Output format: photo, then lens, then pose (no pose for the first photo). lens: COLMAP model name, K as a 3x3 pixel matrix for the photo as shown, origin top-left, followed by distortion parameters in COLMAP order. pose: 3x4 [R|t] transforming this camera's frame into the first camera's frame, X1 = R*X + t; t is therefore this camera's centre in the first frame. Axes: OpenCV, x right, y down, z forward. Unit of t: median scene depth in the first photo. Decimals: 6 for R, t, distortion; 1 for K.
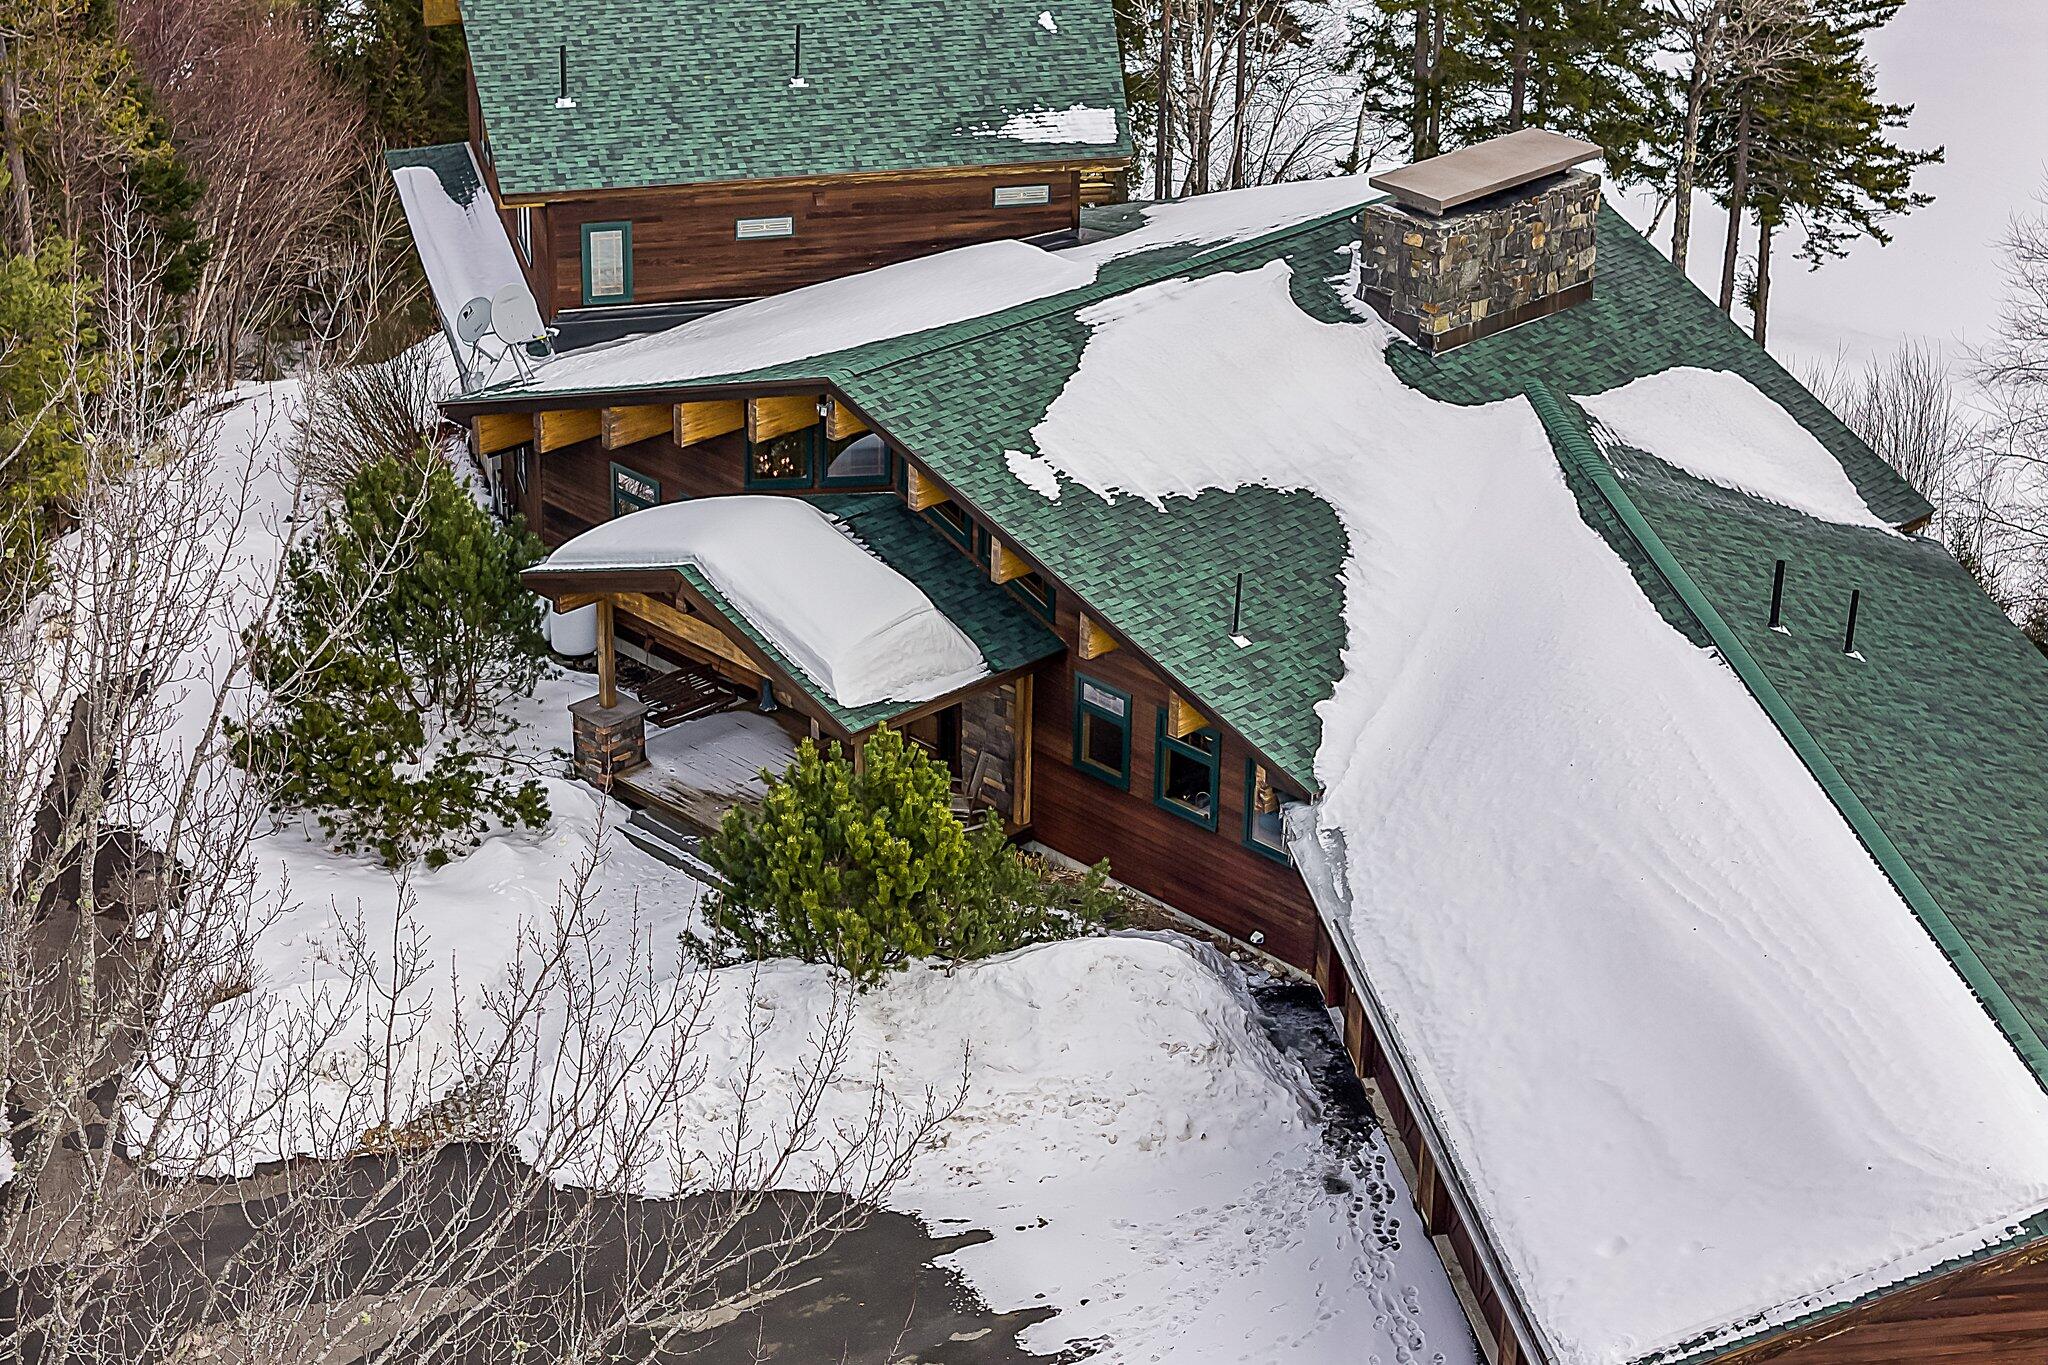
lens RADIAL K [[3973.8, 0, 1023.1], [0, 3973.8, 683.3], [0, 0, 1]] dist [0.064080, 0.000000]
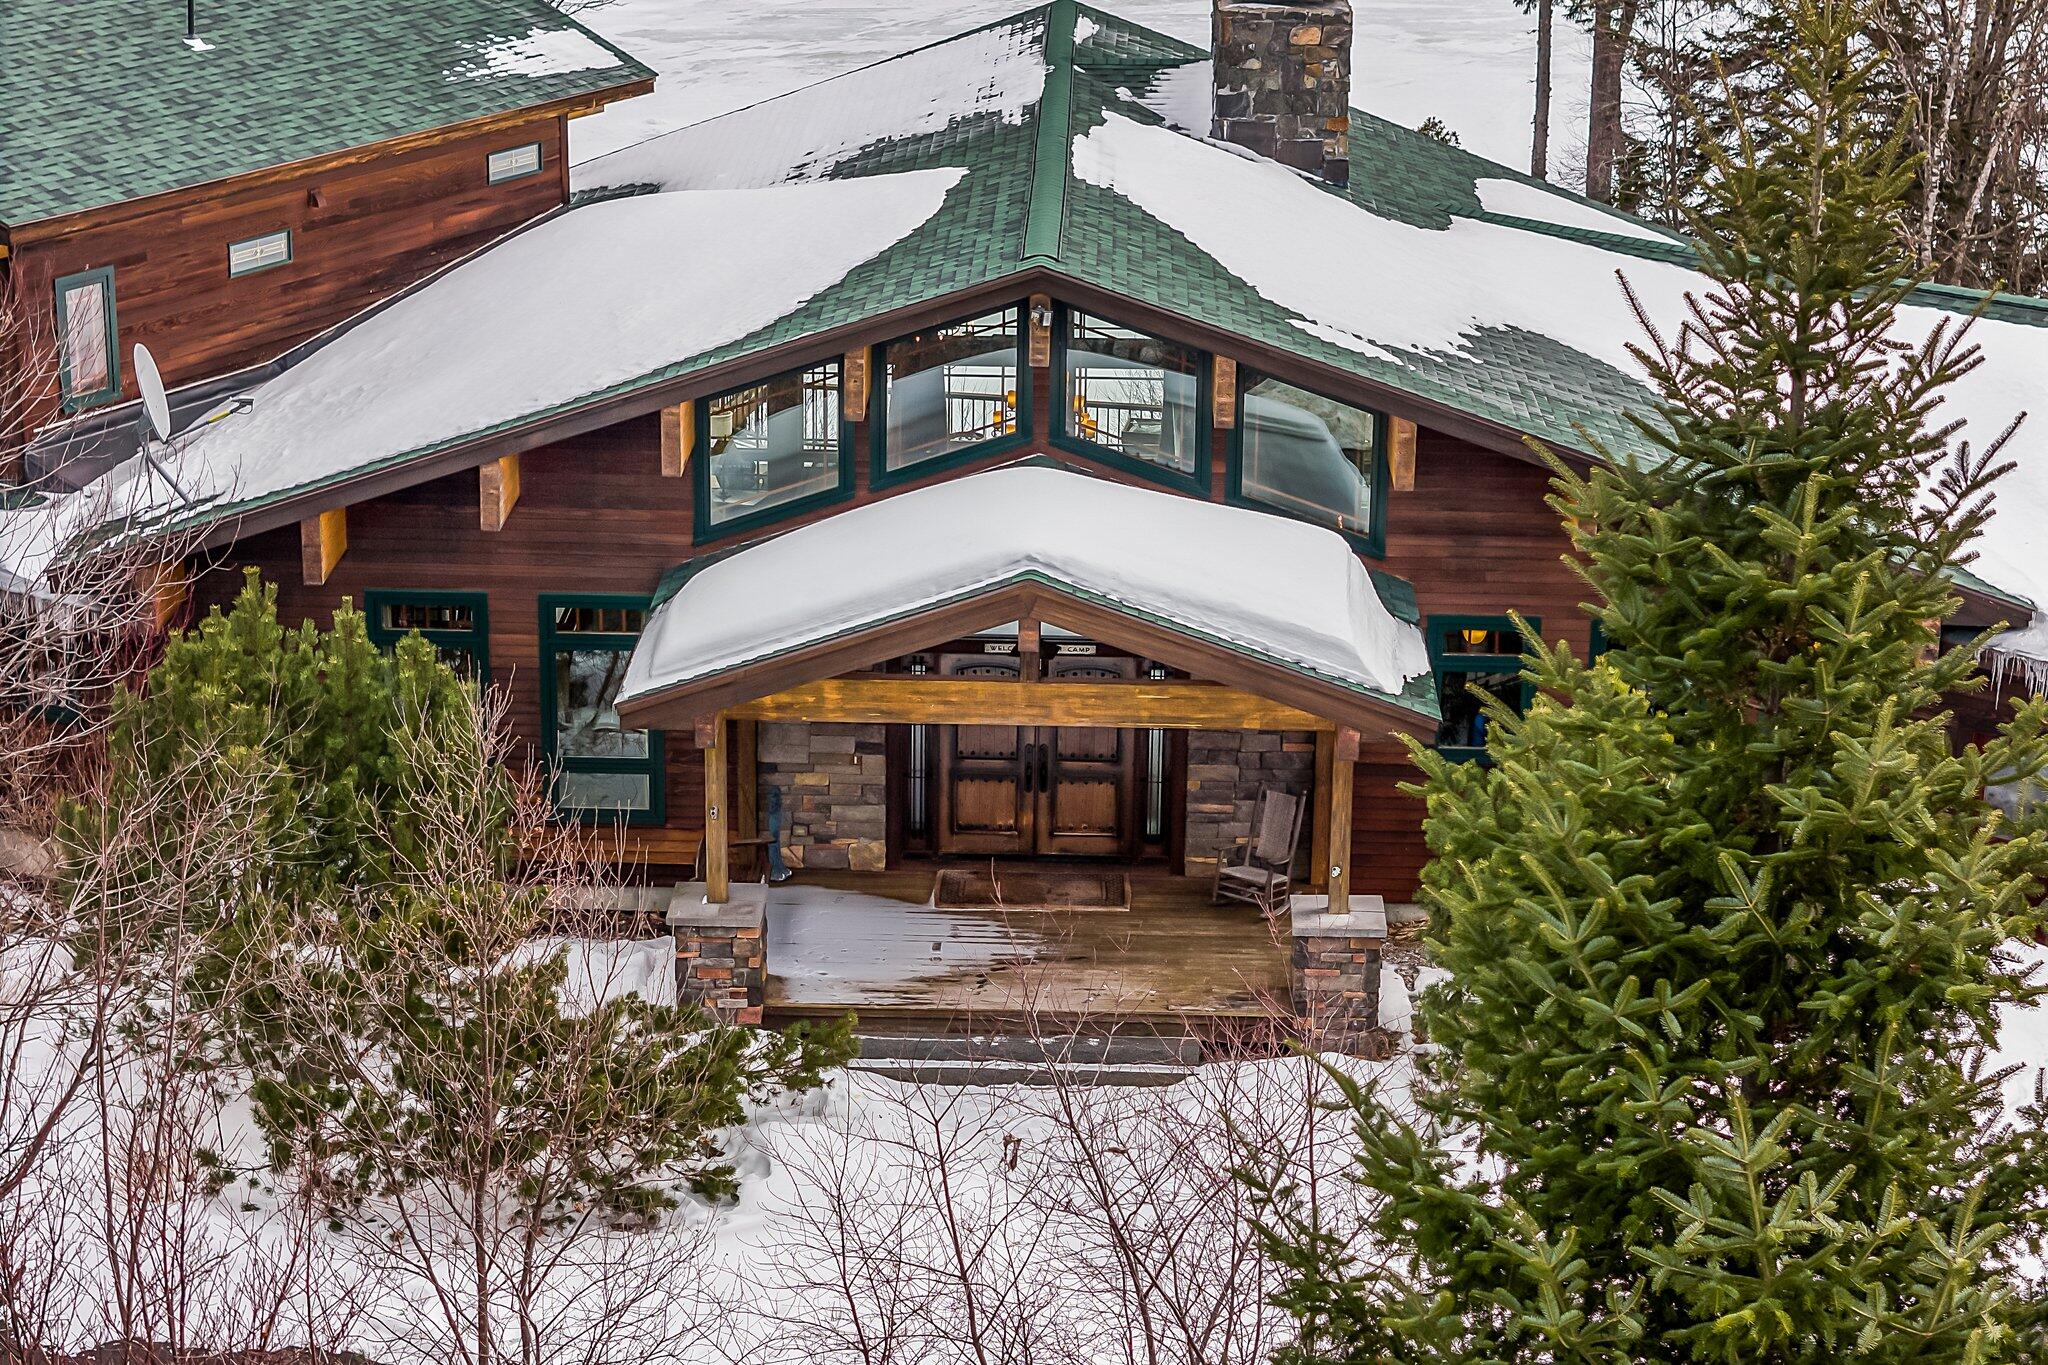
lens RADIAL K [[3973.8, 0, 1023.3], [0, 3973.8, 681.5], [0, 0, 1]] dist [0.064080, 0.000000]
pose [[0.713185, -0.230198, 0.662100, -0.422896], [0.300009, 0.953898, 0.008493, -0.015951], [-0.633531, 0.192579, 0.749367, 0.447165]]
